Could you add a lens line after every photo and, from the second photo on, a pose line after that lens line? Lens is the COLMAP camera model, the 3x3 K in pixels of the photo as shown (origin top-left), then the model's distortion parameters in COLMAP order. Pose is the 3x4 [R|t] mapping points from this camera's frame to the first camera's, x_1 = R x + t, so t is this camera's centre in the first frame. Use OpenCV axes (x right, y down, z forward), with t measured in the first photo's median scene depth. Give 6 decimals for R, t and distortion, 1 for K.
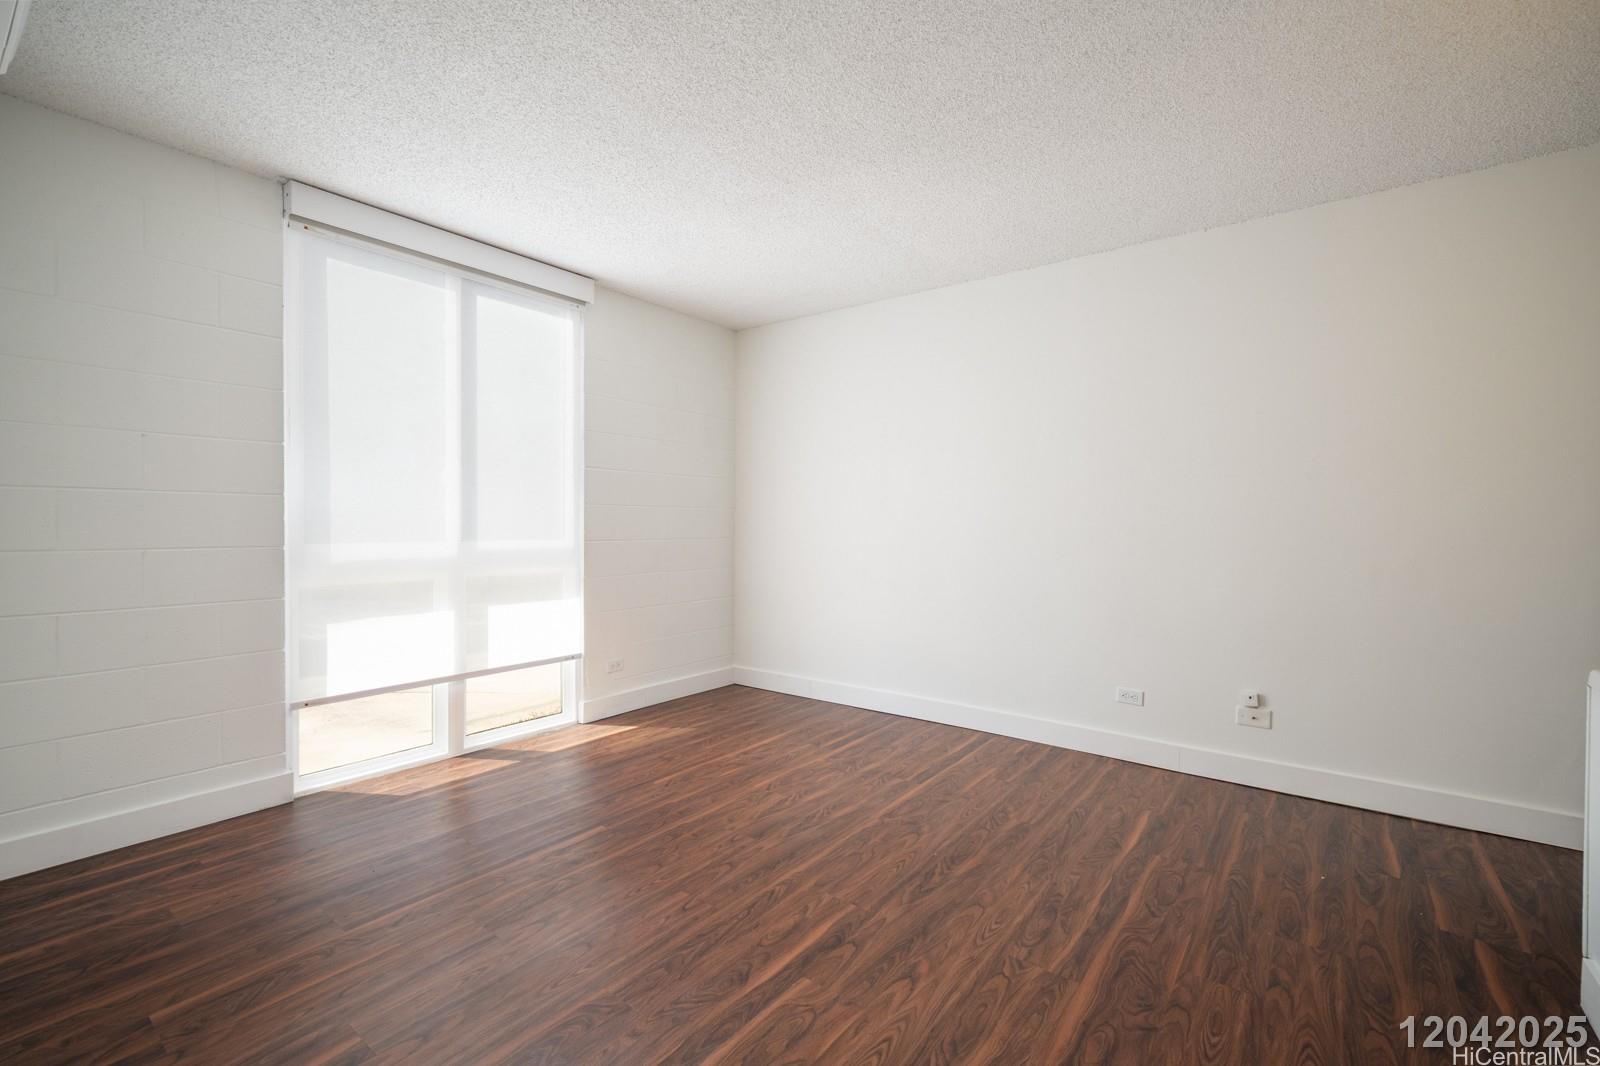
lens RADIAL K [[693.1, 0, 800.6], [0, 693.1, 529.7], [0, 0, 1]] dist [0.001111, -0.000634]
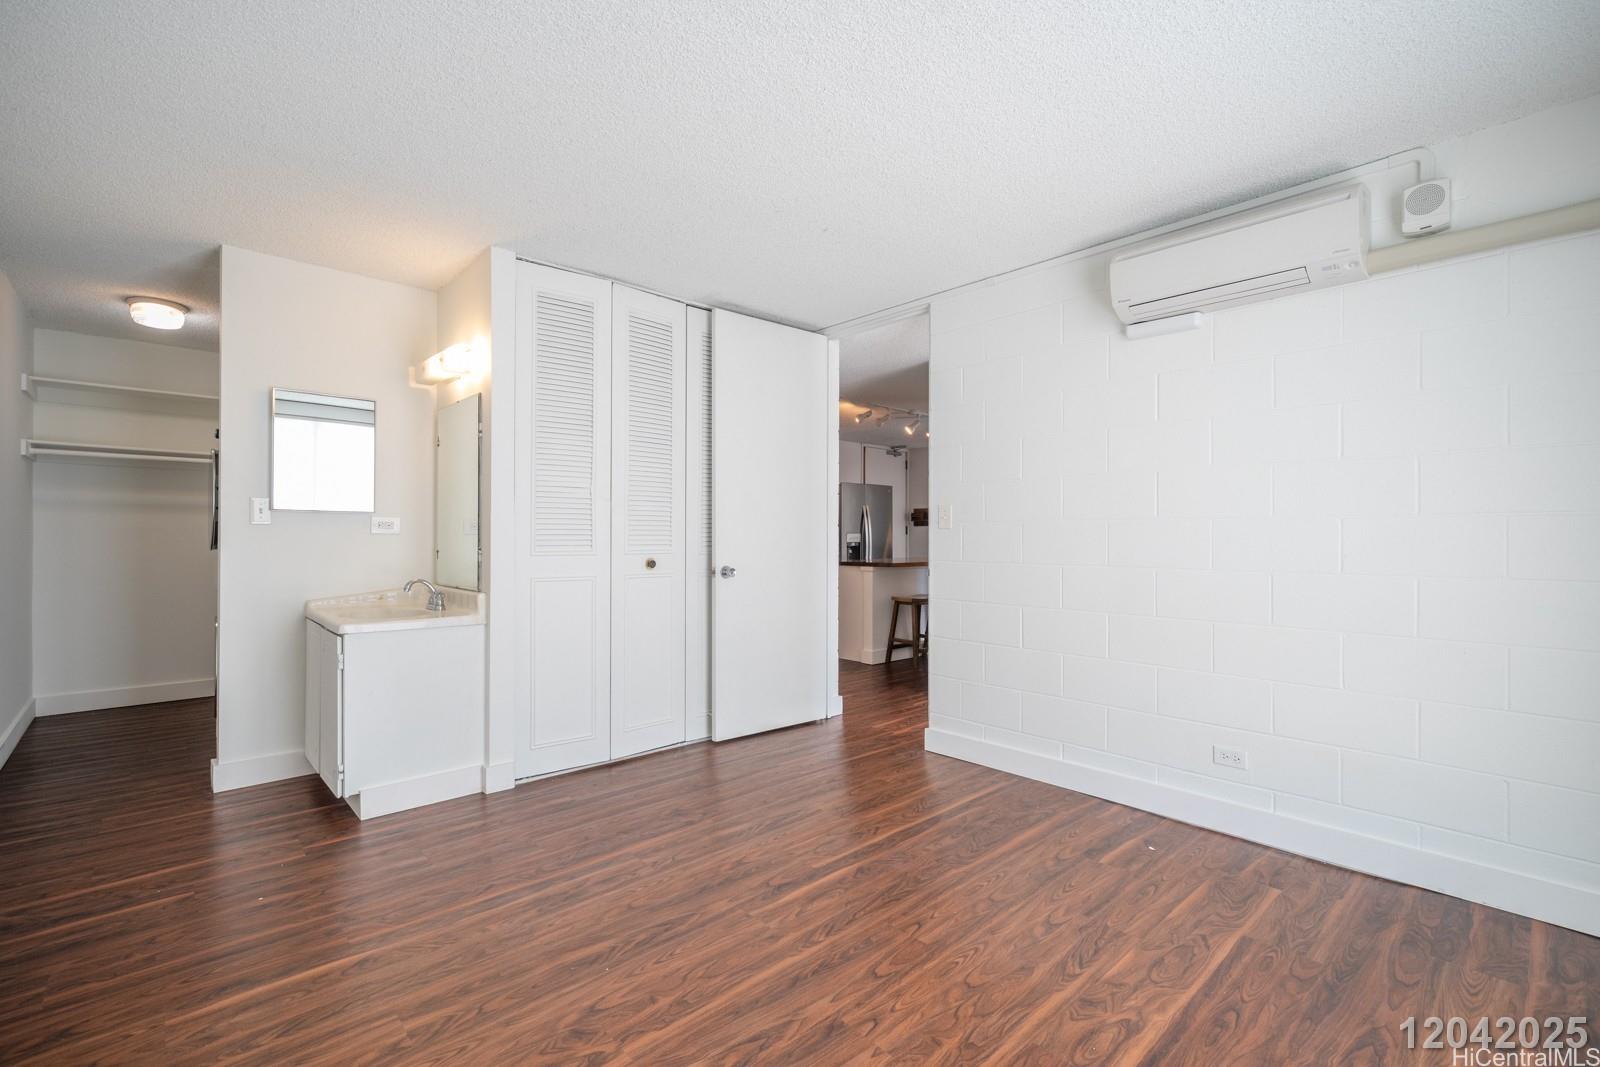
lens RADIAL K [[693.1, 0, 803.6], [0, 693.1, 536.1], [0, 0, 1]] dist [0.001111, -0.000634]
pose [[-0.985851, -0.008552, 0.167406, -0.167297], [-0.007358, 0.999943, 0.007752, -0.018773], [-0.167463, 0.006411, -0.985858, 2.015975]]
